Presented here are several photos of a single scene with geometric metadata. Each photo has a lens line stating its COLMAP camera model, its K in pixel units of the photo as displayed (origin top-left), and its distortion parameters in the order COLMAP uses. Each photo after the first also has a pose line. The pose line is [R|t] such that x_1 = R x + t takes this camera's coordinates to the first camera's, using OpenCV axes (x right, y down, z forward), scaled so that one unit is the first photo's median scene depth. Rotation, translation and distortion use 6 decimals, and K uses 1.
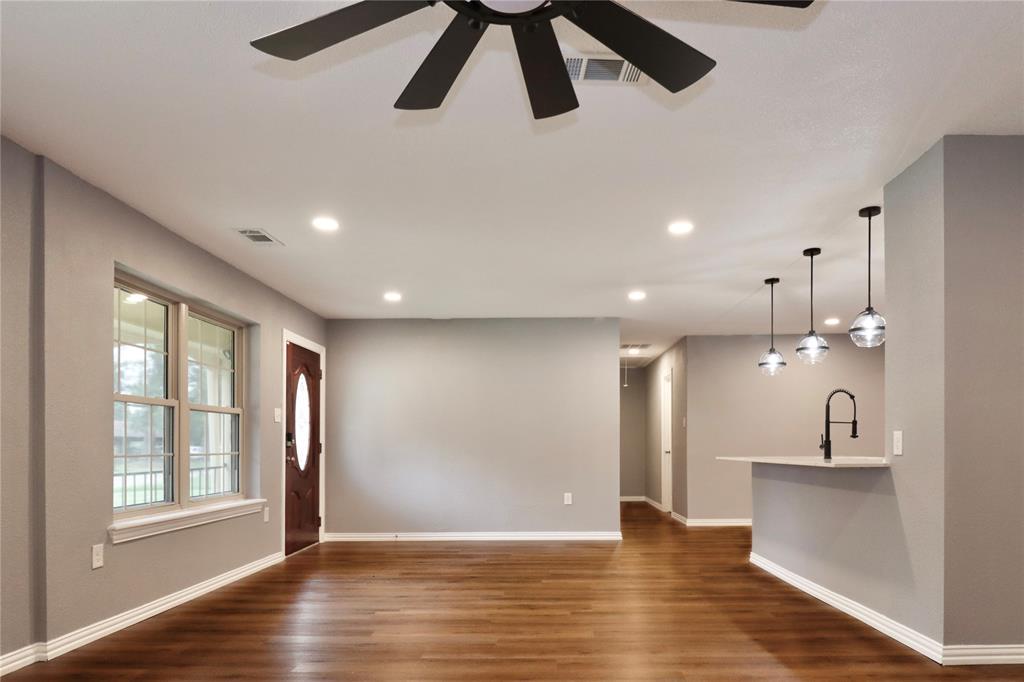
lens RADIAL K [[628.0, 0, 518.3], [0, 628.0, 444.9], [0, 0, 1]] dist [0.000318, -0.000140]
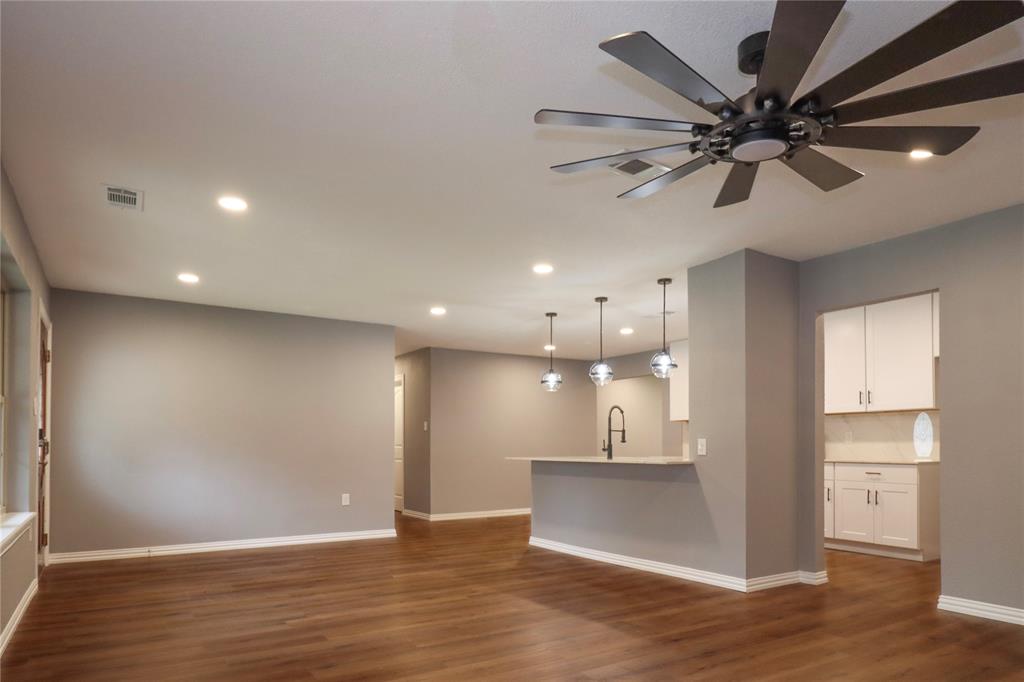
lens RADIAL K [[640.6, 0, 486.9], [0, 640.6, 433.8], [0, 0, 1]] dist [0.005494, 0.001368]
pose [[0.841615, 0.017276, 0.539802, -0.437386], [-0.006974, 0.999753, -0.021124, 0.000748], [-0.540033, 0.014014, 0.841527, 0.013633]]
